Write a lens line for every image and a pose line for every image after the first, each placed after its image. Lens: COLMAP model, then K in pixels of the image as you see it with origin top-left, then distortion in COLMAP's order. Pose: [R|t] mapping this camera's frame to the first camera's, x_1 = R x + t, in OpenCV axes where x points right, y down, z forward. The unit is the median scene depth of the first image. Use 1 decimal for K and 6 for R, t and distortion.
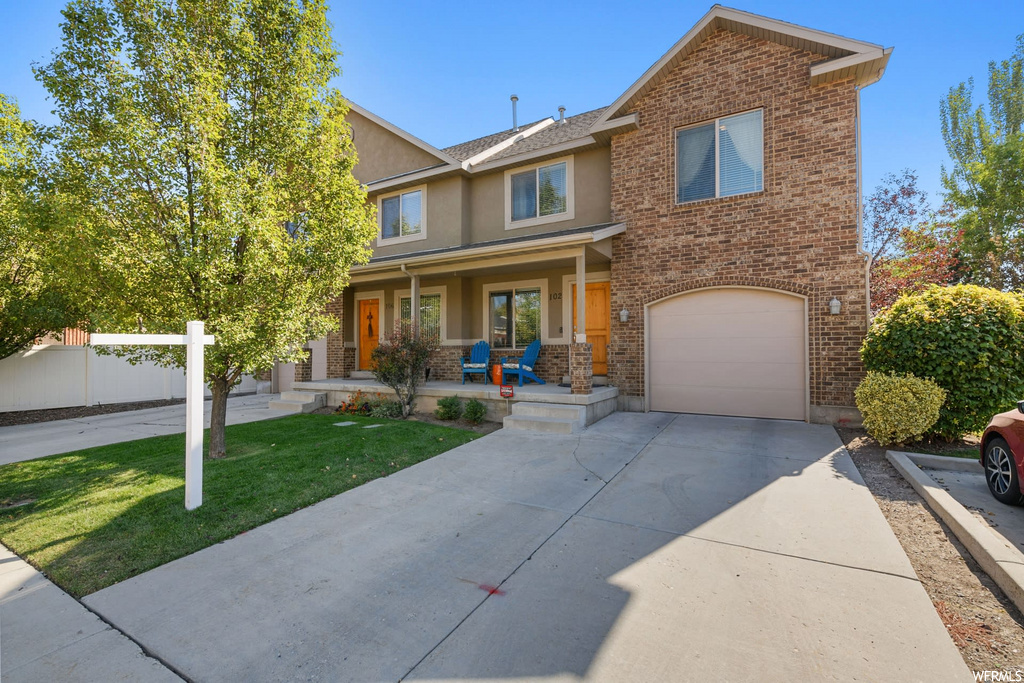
lens RADIAL K [[446.1, 0, 512.0], [0, 446.1, 341.5], [0, 0, 1]] dist [0.000020, -0.000004]
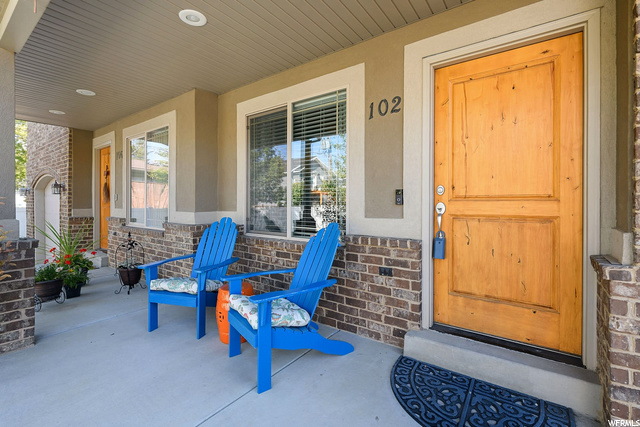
lens RADIAL K [[286.5, 0, 320.8], [0, 286.5, 199.7], [0, 0, 1]] dist [-0.000051, -0.000014]
pose [[0.993855, 0.006810, -0.110483, 0.071723], [-0.005733, 0.999933, 0.010063, -0.025354], [0.110544, -0.009368, 0.993827, 0.756837]]
